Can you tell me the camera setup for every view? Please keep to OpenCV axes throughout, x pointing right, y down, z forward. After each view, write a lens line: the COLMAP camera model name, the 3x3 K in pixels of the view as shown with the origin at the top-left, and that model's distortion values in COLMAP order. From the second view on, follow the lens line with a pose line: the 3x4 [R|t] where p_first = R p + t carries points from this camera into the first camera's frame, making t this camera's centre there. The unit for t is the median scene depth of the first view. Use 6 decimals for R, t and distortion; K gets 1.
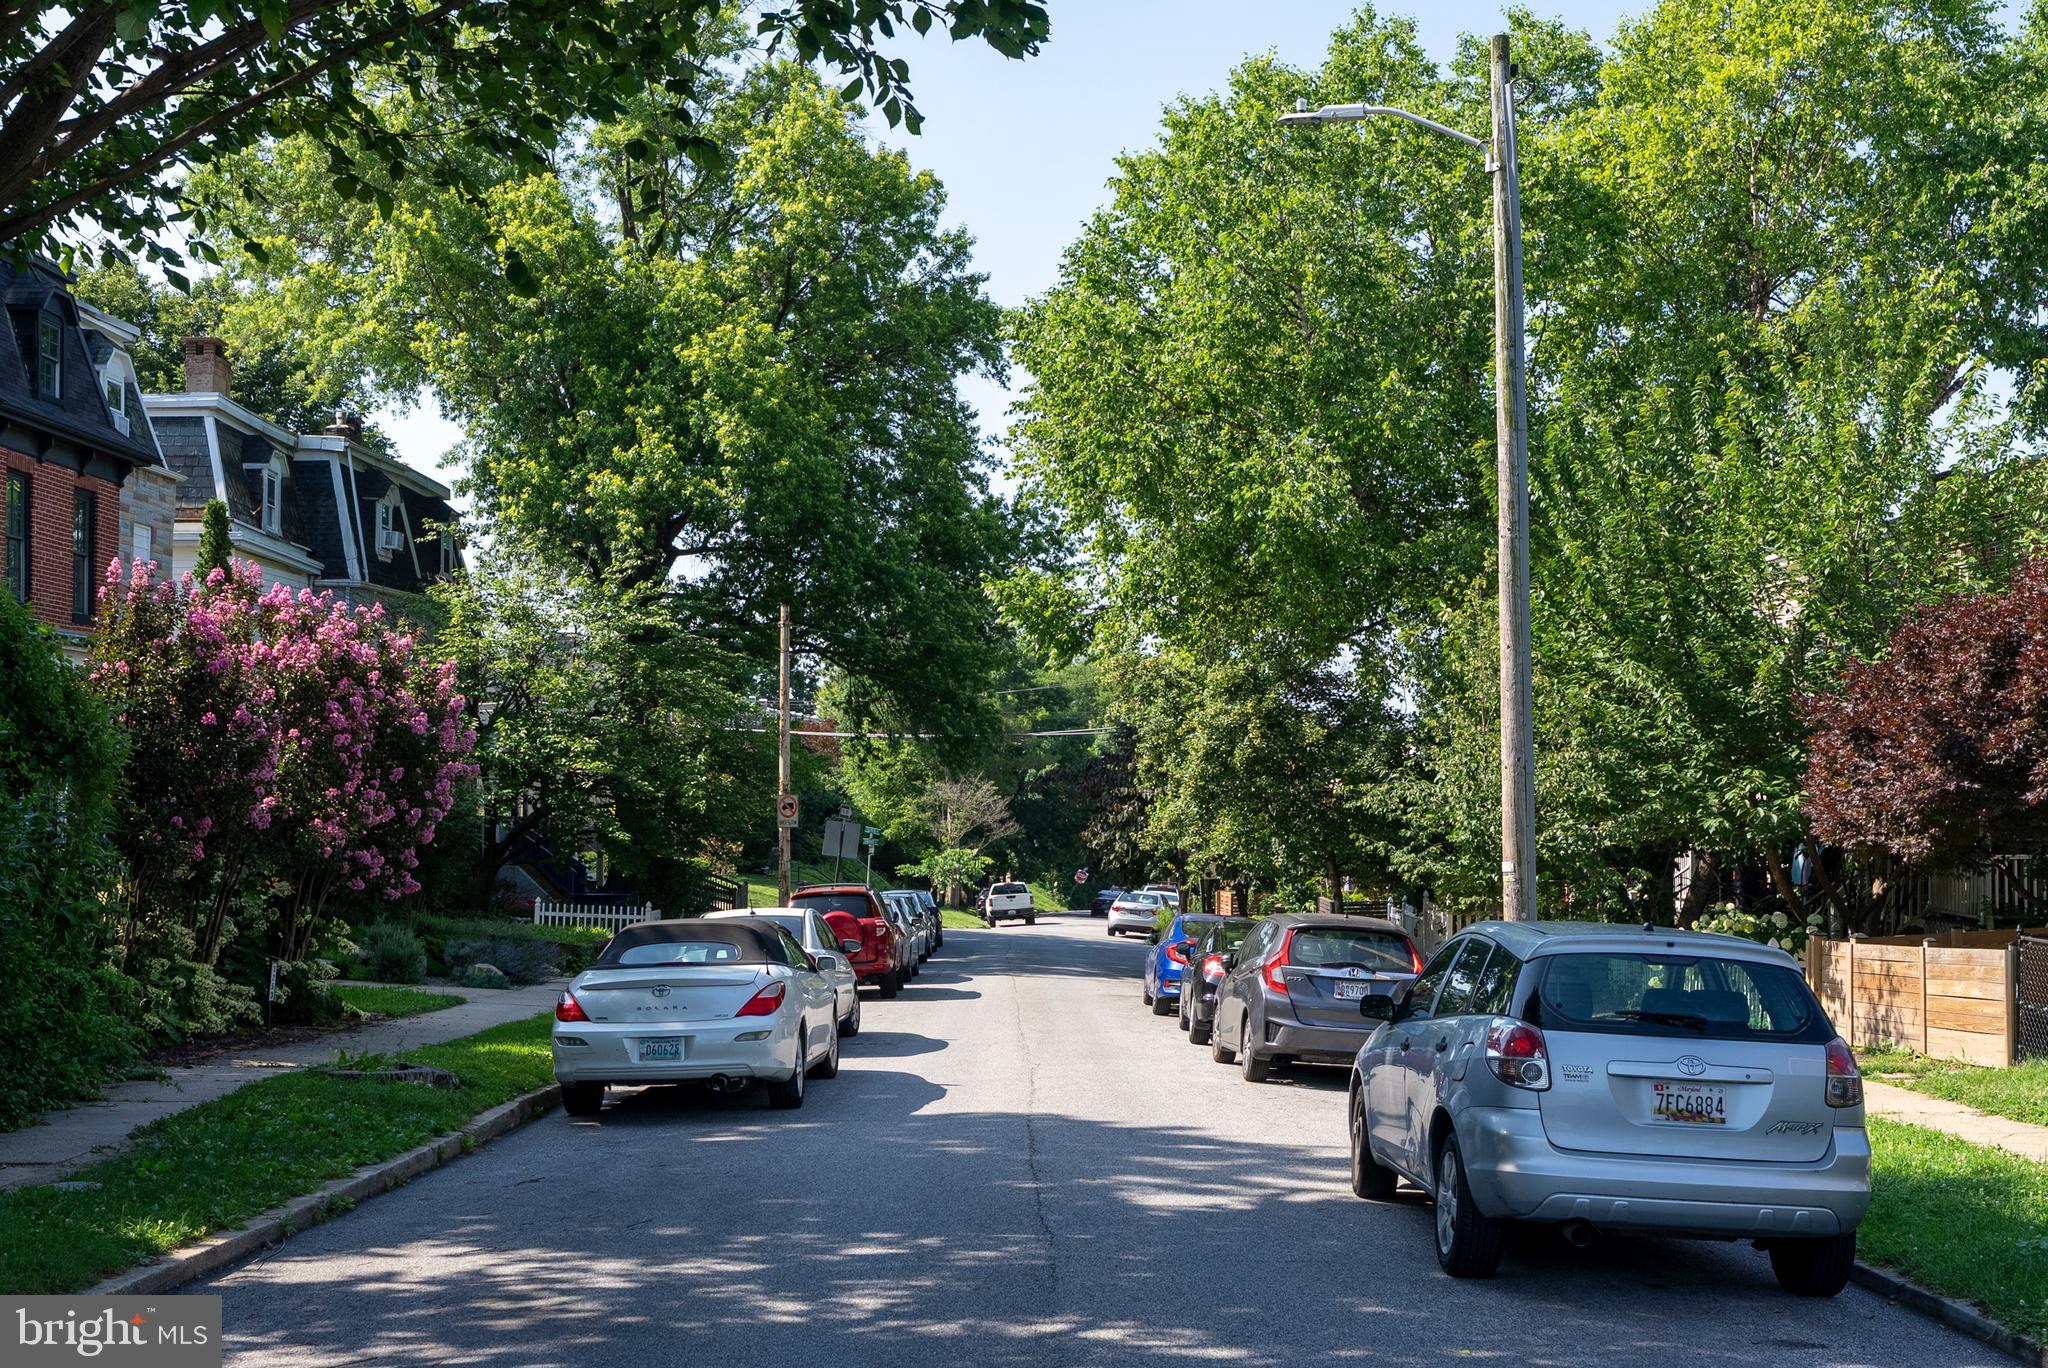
lens RADIAL K [[2401.0, 0, 1024.0], [0, 2401.0, 684.0], [0, 0, 1]] dist [0.025090, 0.023647]
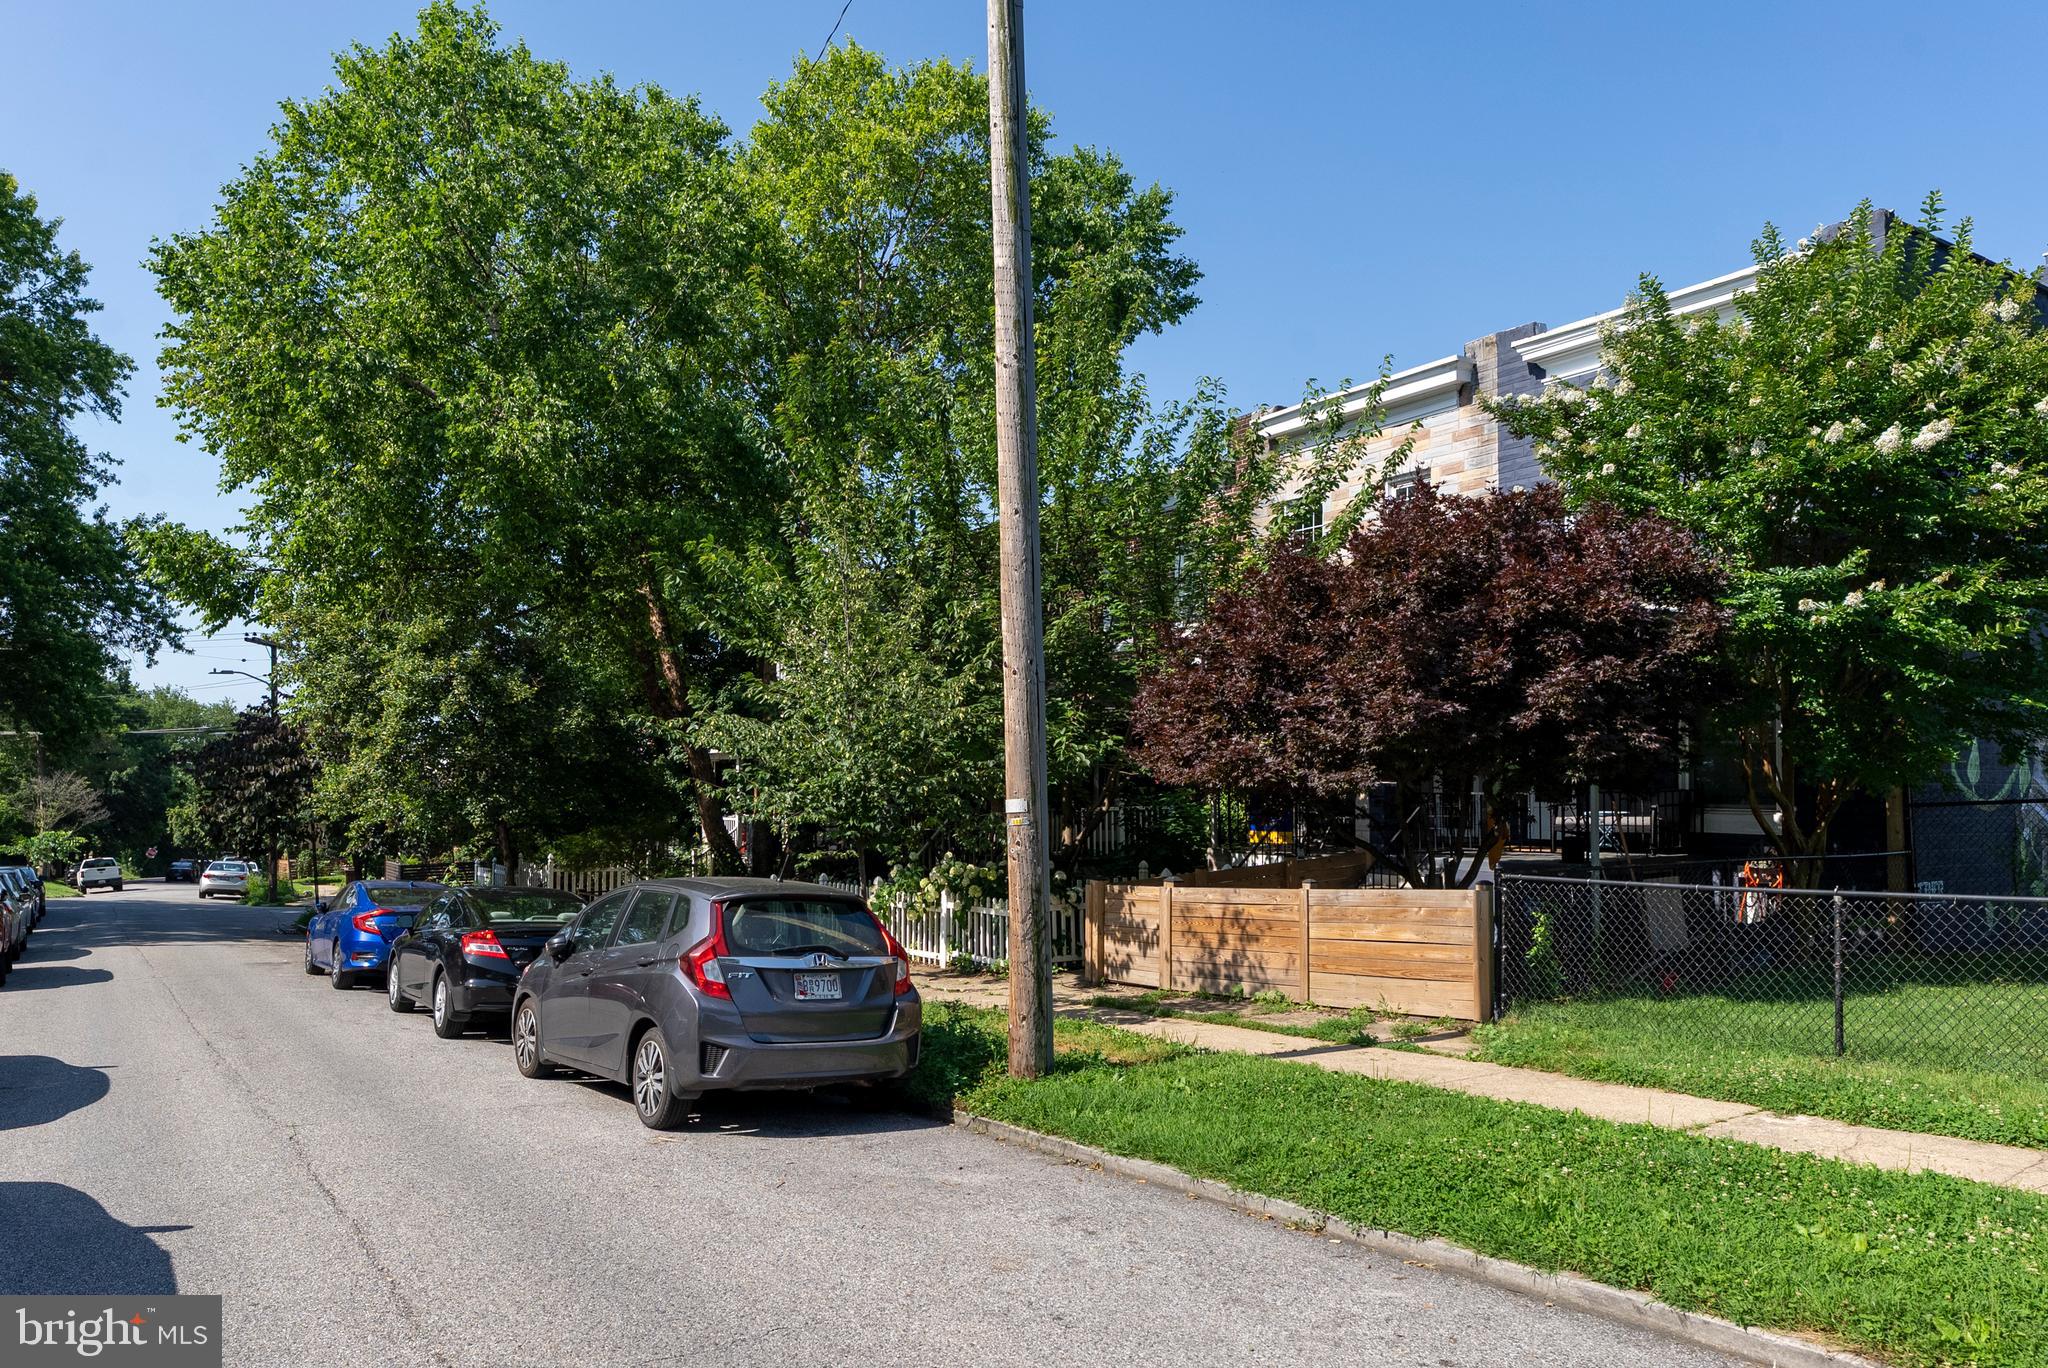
lens RADIAL K [[1578.4, 0, 1021.6], [0, 1578.4, 739.5], [0, 0, 1]] dist [0.050171, -0.062590]
pose [[0.867578, 0.009032, 0.497218, -0.023552], [-0.016769, 0.999798, 0.011097, 0.028784], [-0.497018, -0.017965, 0.867554, 0.331657]]
